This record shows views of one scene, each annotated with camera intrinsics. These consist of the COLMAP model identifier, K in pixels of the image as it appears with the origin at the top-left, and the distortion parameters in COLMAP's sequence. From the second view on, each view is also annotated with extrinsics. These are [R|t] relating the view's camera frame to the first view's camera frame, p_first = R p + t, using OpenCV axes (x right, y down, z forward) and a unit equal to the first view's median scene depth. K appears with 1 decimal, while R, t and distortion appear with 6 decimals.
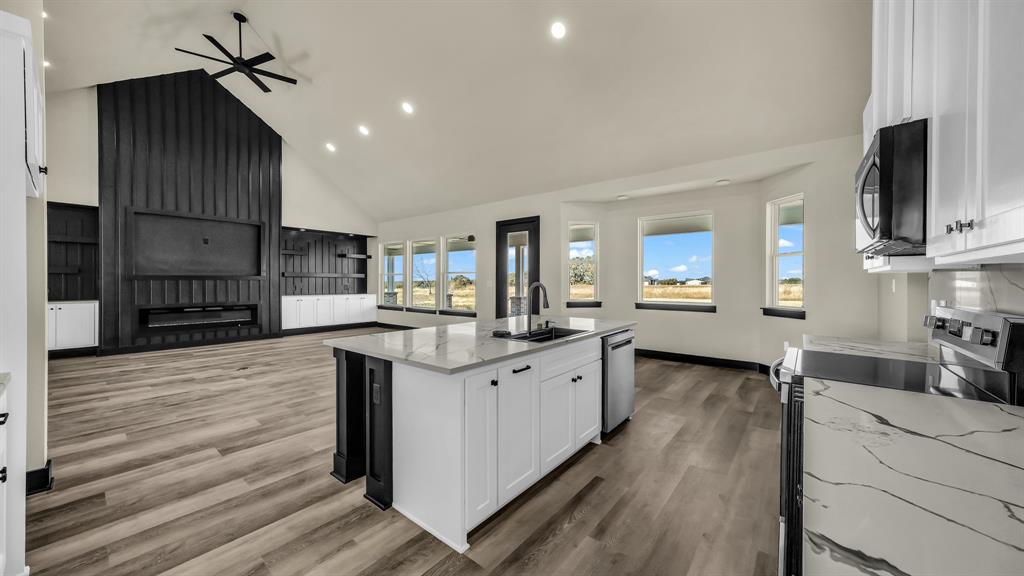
lens RADIAL K [[356.5, 0, 516.0], [0, 356.5, 287.3], [0, 0, 1]] dist [0.002494, 0.000340]
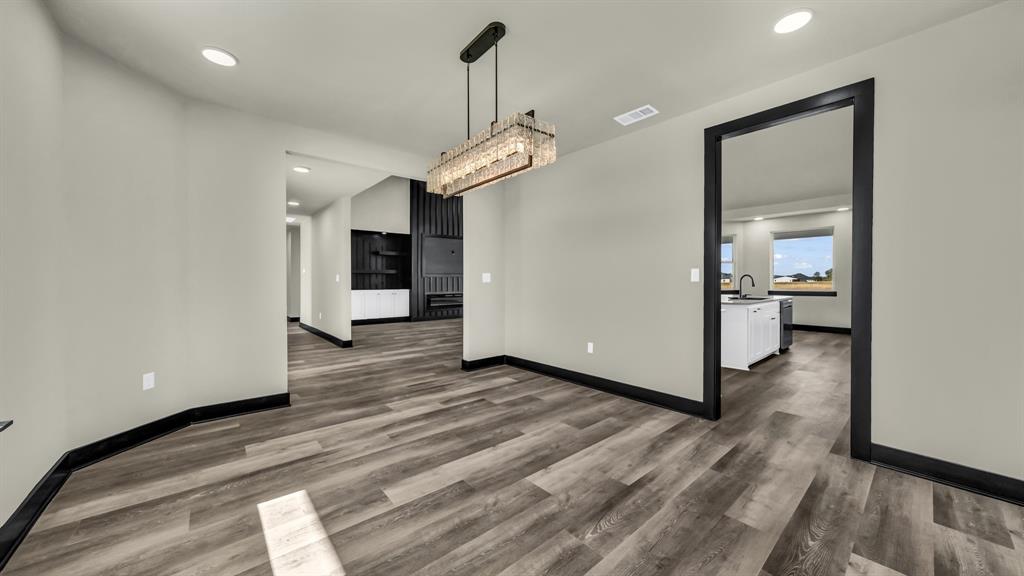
lens RADIAL K [[356.5, 0, 505.2], [0, 356.5, 294.5], [0, 0, 1]] dist [0.002494, 0.000340]
pose [[0.982101, 0.007448, -0.188206, -0.327573], [-0.002251, 0.999611, 0.027811, 0.011940], [0.188340, -0.026890, 0.981736, -0.465387]]
